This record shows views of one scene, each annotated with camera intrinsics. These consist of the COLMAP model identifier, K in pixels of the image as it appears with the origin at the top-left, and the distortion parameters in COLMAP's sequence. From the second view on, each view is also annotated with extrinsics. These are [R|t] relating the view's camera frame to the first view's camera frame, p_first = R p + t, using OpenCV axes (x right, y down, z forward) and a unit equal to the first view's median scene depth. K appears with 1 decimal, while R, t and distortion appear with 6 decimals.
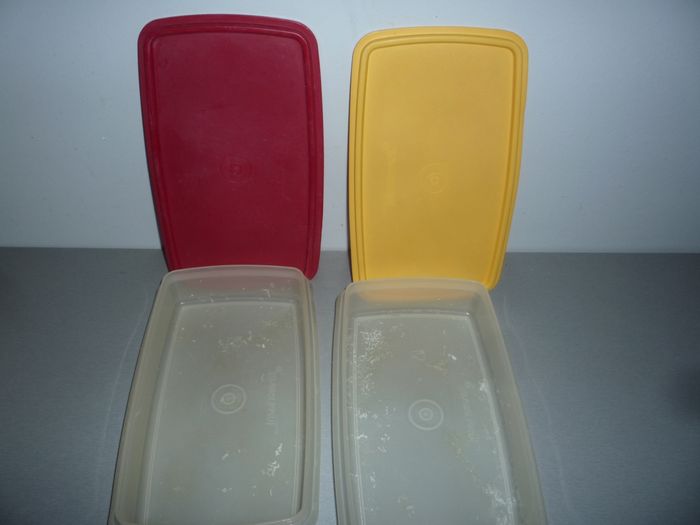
lens RADIAL K [[603.0, 0, 350.0], [0, 603.0, 262.5], [0, 0, 1]] dist [0.000274, 0.002587]
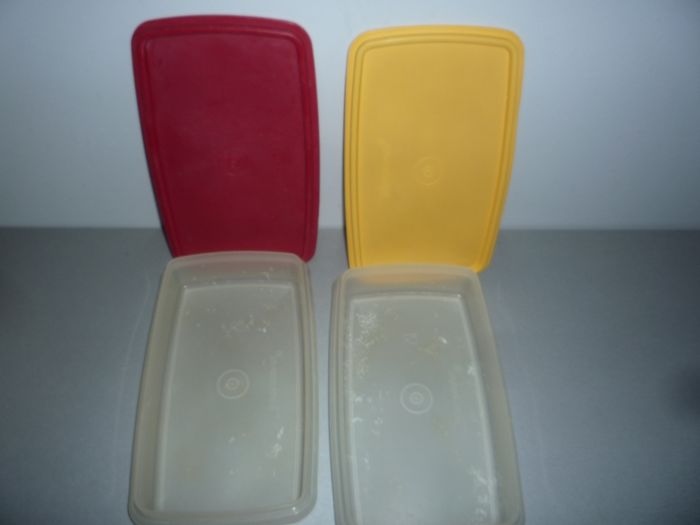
lens RADIAL K [[603.0, 0, 350.0], [0, 603.0, 262.5], [0, 0, 1]] dist [0.000274, 0.002587]
pose [[0.999998, -0.001432, -0.001685, 0.008830], [0.001657, 0.989844, 0.142150, -0.134748], [0.001464, -0.142153, 0.989844, -0.029621]]
